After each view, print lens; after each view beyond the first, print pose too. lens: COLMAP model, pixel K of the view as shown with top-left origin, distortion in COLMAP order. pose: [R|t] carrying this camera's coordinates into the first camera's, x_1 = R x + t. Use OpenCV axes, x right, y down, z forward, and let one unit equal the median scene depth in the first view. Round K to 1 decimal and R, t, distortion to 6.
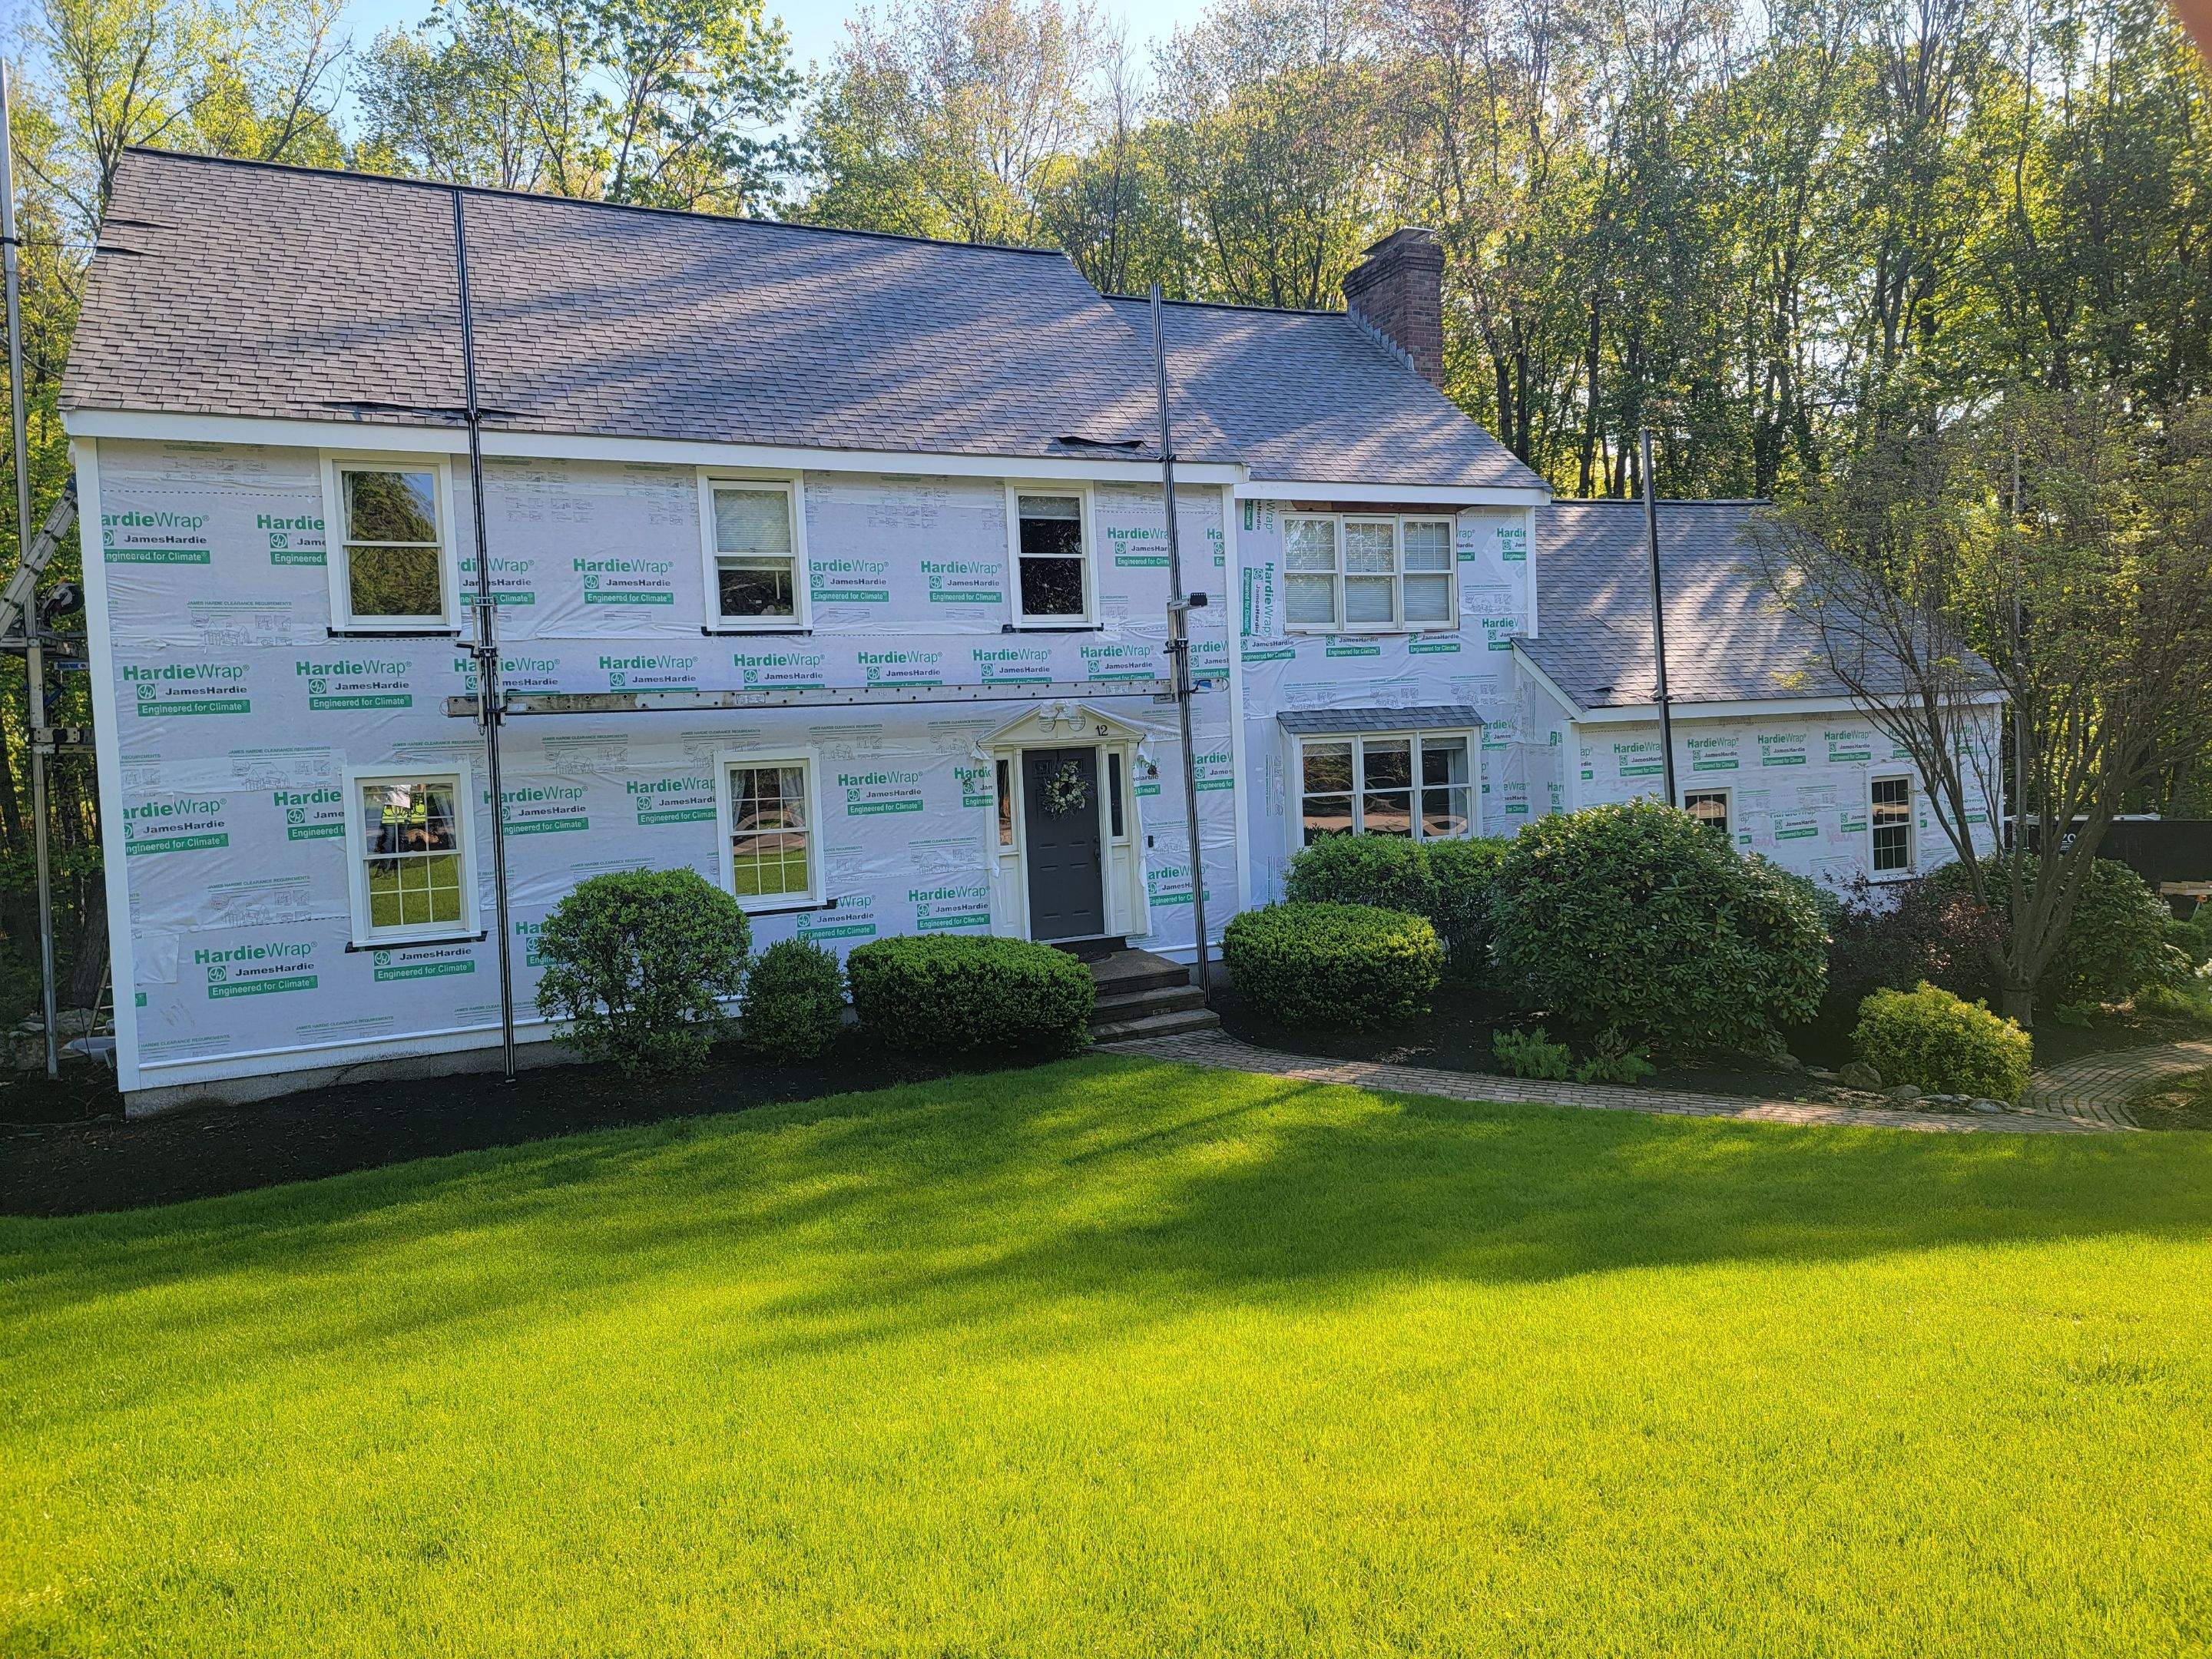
lens RADIAL K [[1525.5, 0, 1122.6], [0, 1525.5, 791.0], [0, 0, 1]] dist [0.093890, -0.071474]
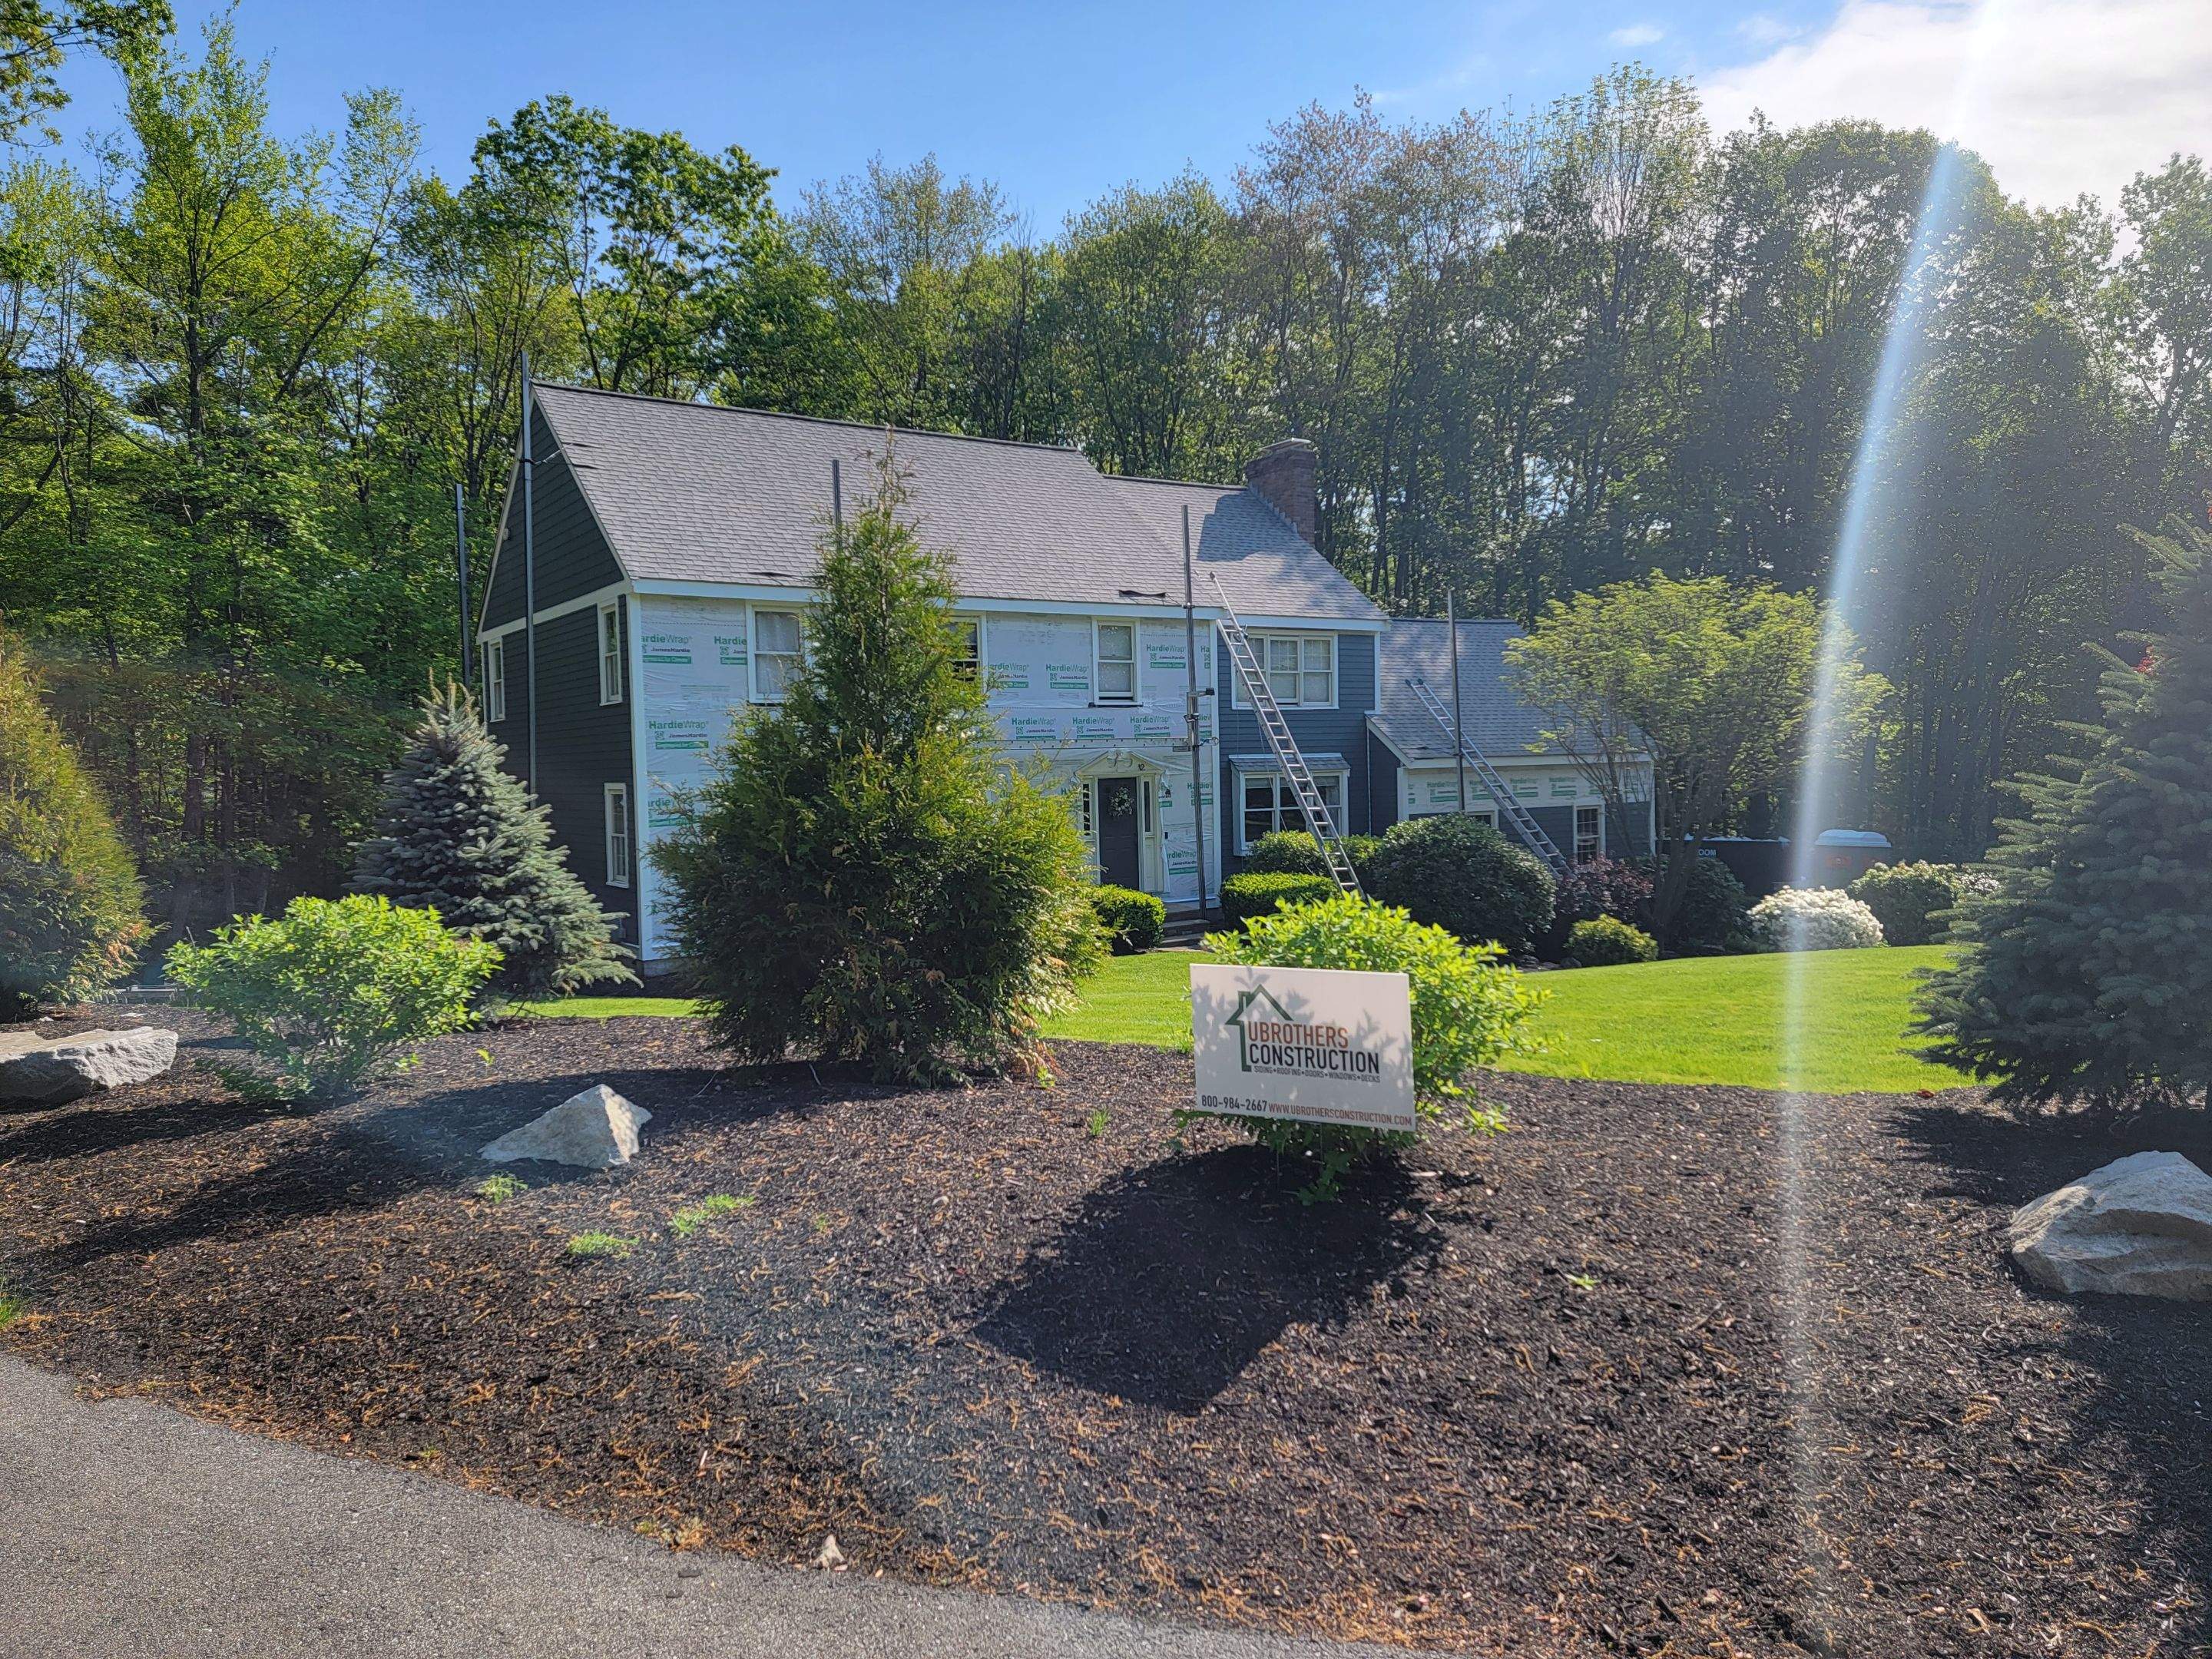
lens RADIAL K [[1525.5, 0, 1096.1], [0, 1525.5, 825.9], [0, 0, 1]] dist [0.093890, -0.071474]
pose [[0.988752, 0.012981, 0.149002, -0.344054], [-0.012461, 0.999913, -0.004419, 0.035231], [-0.149046, 0.002512, 0.988827, -0.697053]]
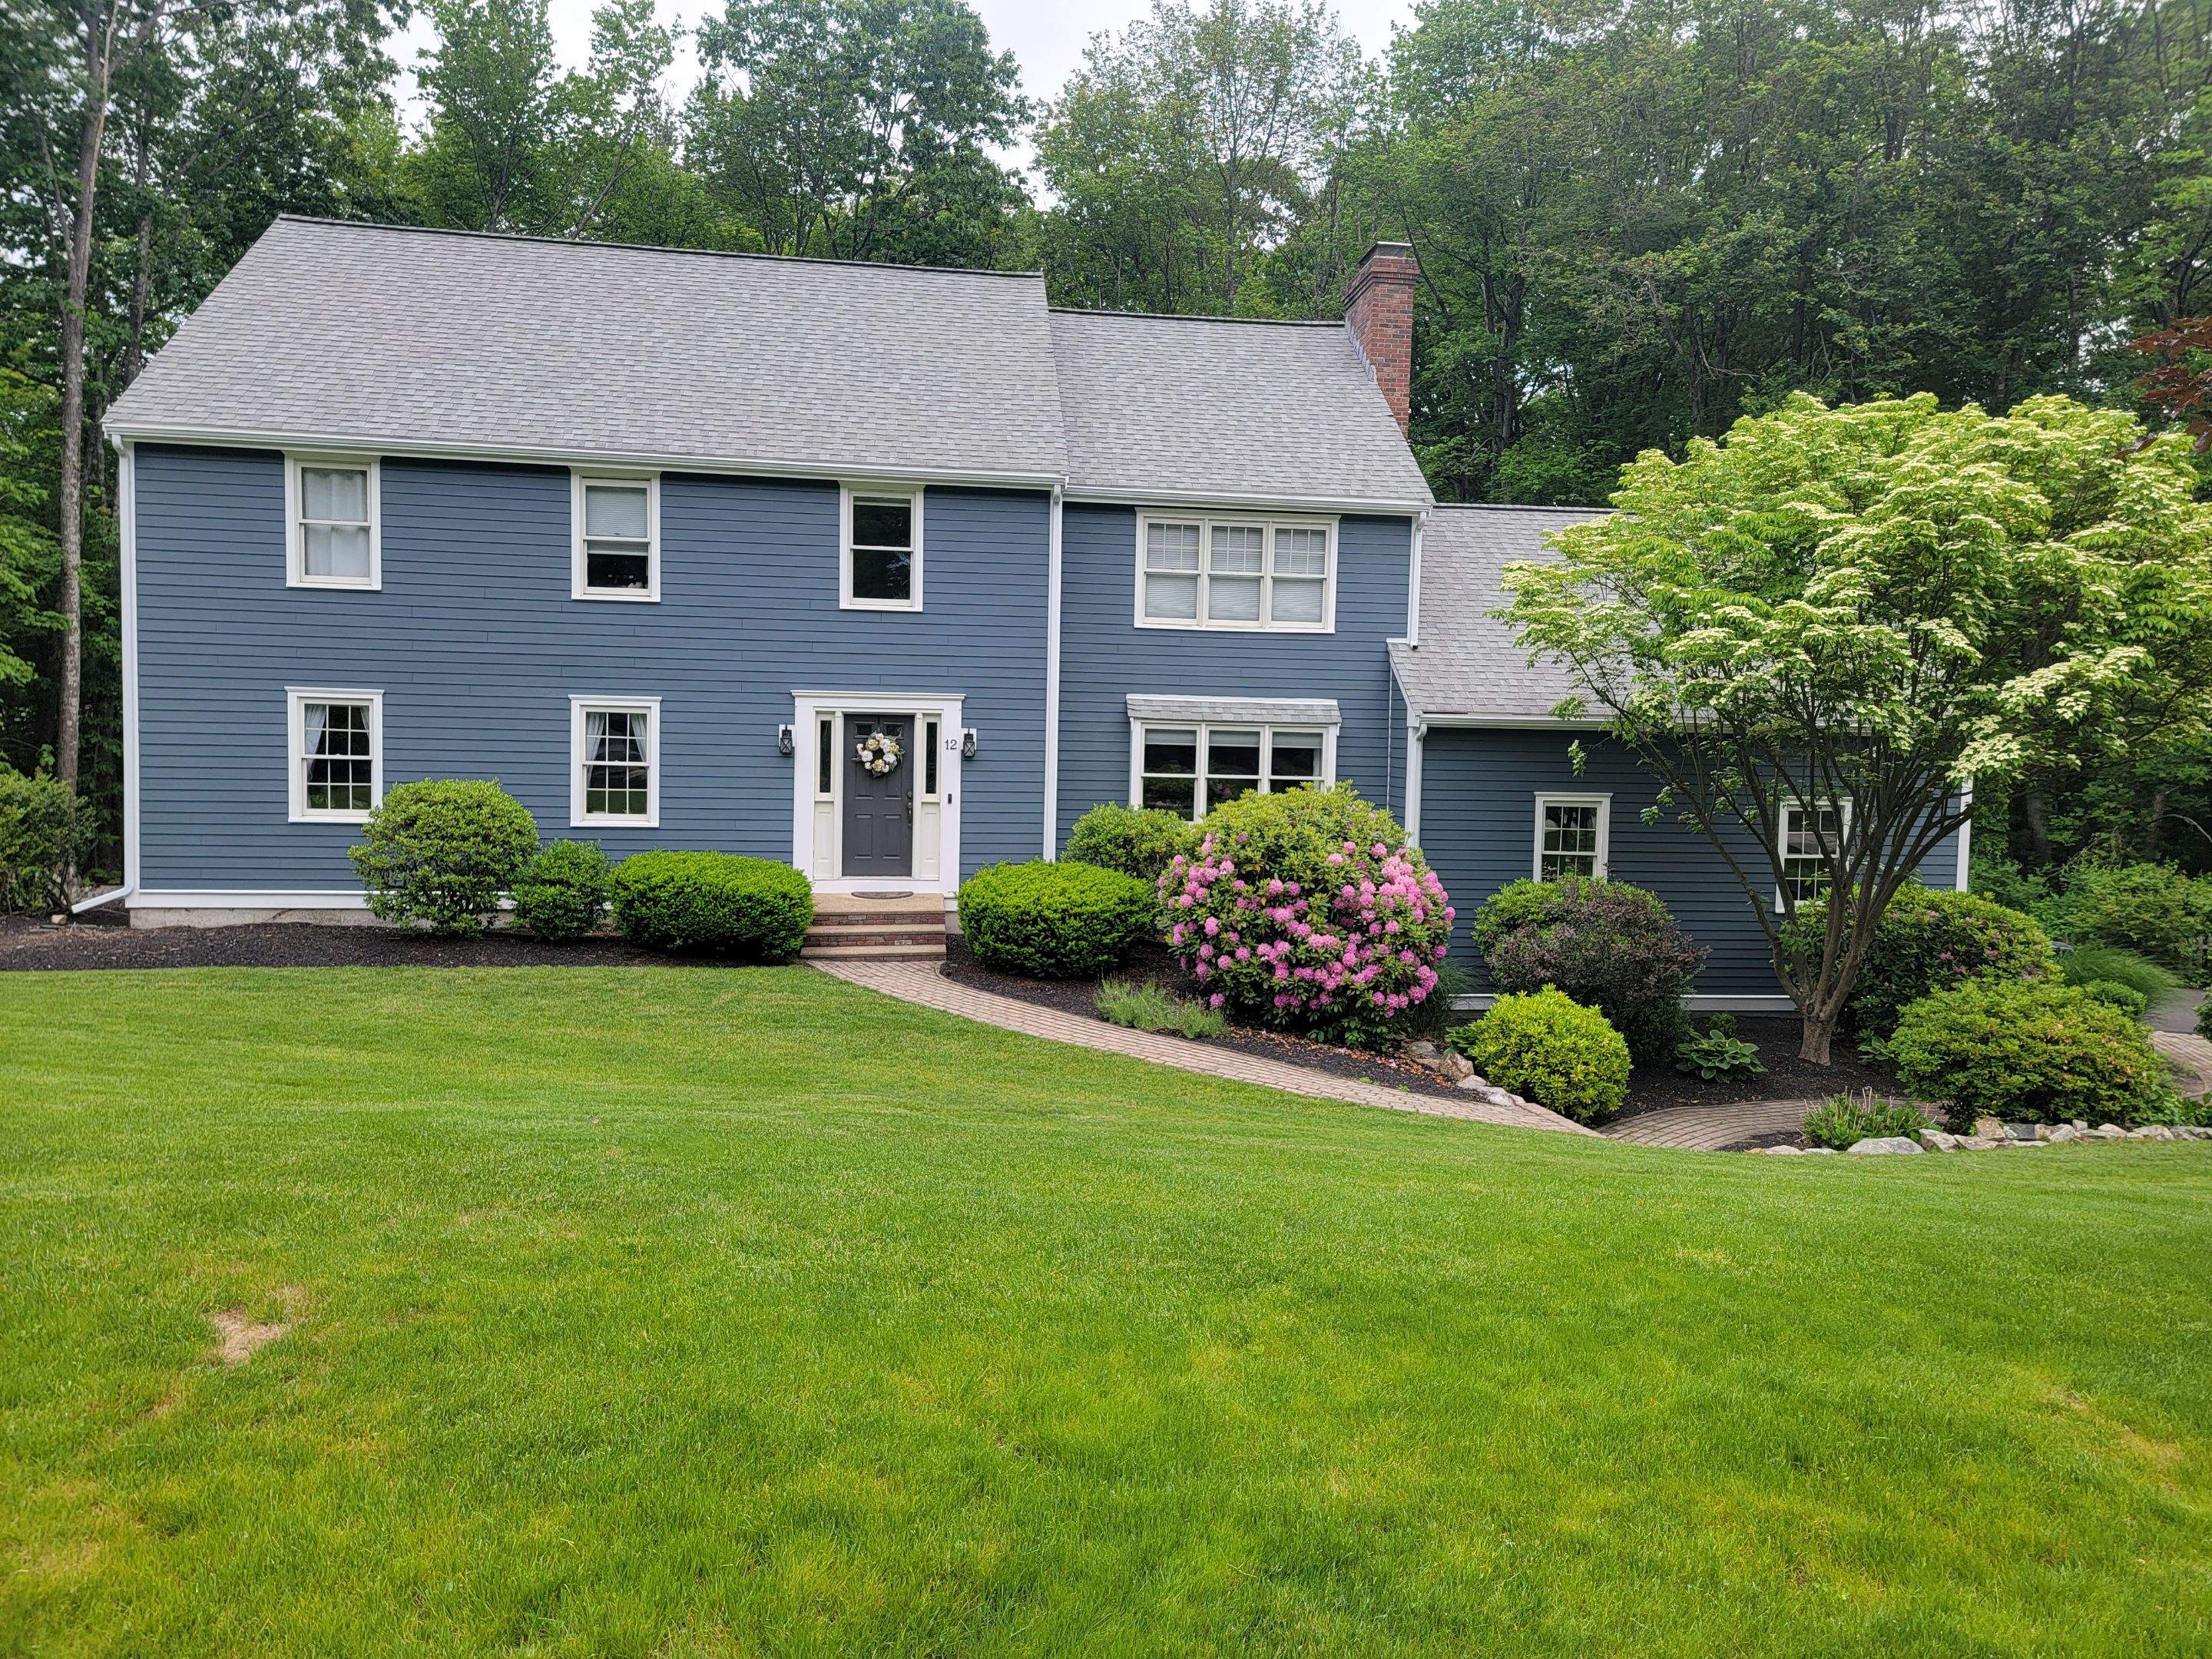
lens RADIAL K [[1525.5, 0, 1125.1], [0, 1525.5, 818.0], [0, 0, 1]] dist [0.093890, -0.071474]
pose [[0.952438, 0.082162, -0.293447, 0.540624], [-0.075530, 0.996568, 0.033882, -0.002948], [0.295223, -0.010107, 0.955375, -0.067883]]
